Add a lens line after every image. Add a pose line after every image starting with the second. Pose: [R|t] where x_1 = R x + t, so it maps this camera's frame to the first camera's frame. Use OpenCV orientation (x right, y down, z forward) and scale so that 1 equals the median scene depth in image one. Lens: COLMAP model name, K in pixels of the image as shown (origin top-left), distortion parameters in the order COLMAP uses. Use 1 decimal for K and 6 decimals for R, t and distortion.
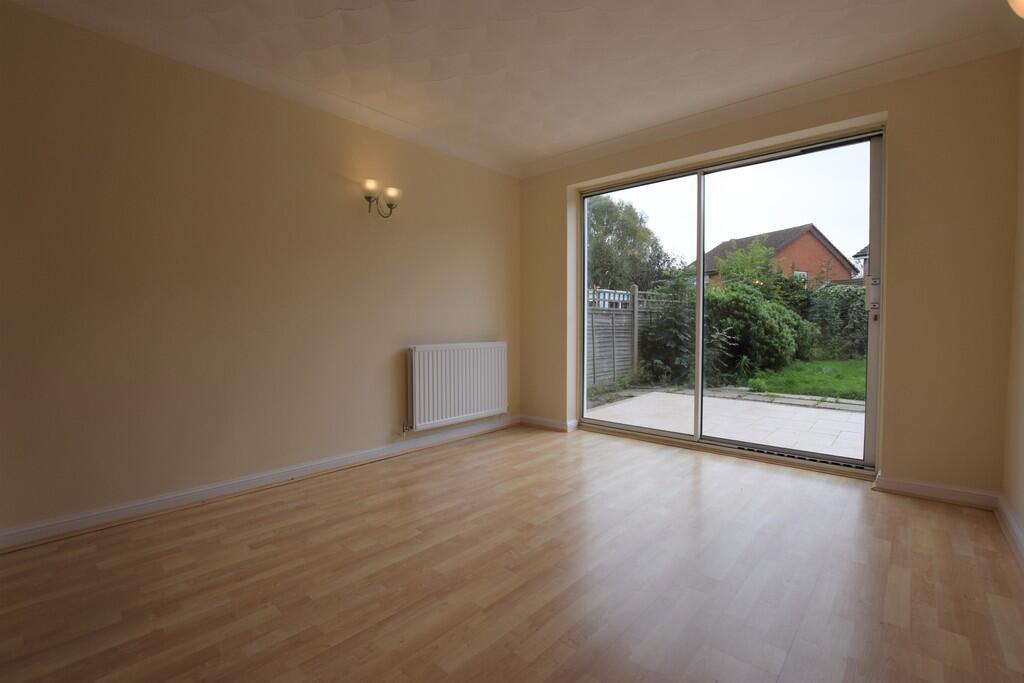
lens RADIAL K [[454.4, 0, 512.0], [0, 454.4, 341.5], [0, 0, 1]] dist [-0.030193, 0.000142]
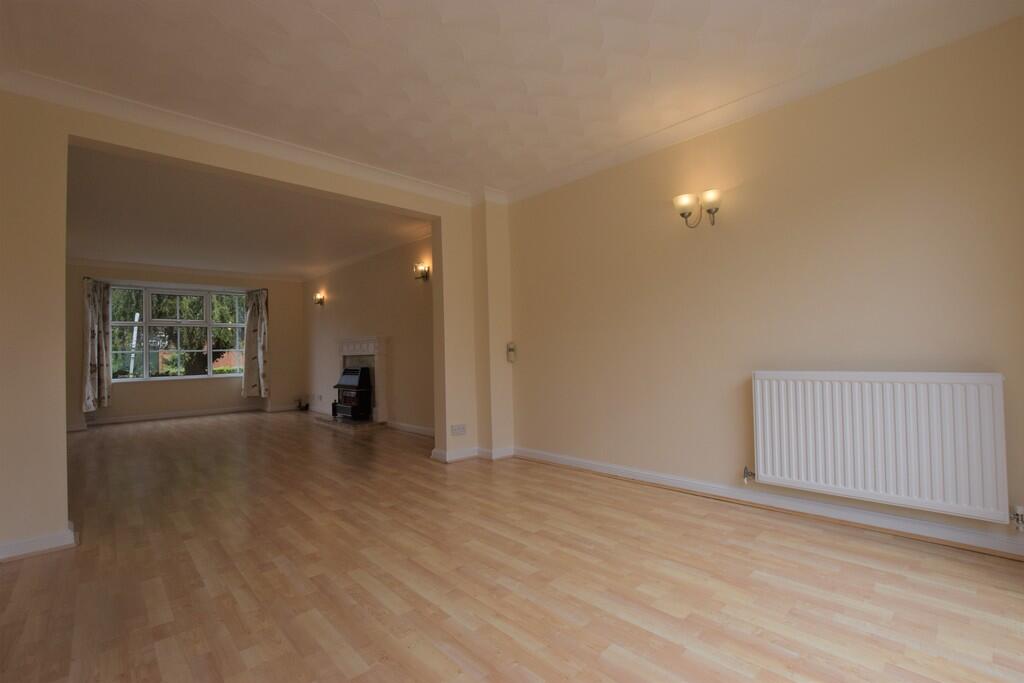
lens RADIAL K [[454.4, 0, 512.0], [0, 454.4, 341.5], [0, 0, 1]] dist [-0.030193, 0.000142]
pose [[-0.079186, -0.016833, -0.996718, 0.829761], [-0.010190, 0.999819, -0.016076, -0.036473], [0.996808, 0.008884, -0.079343, 0.895347]]
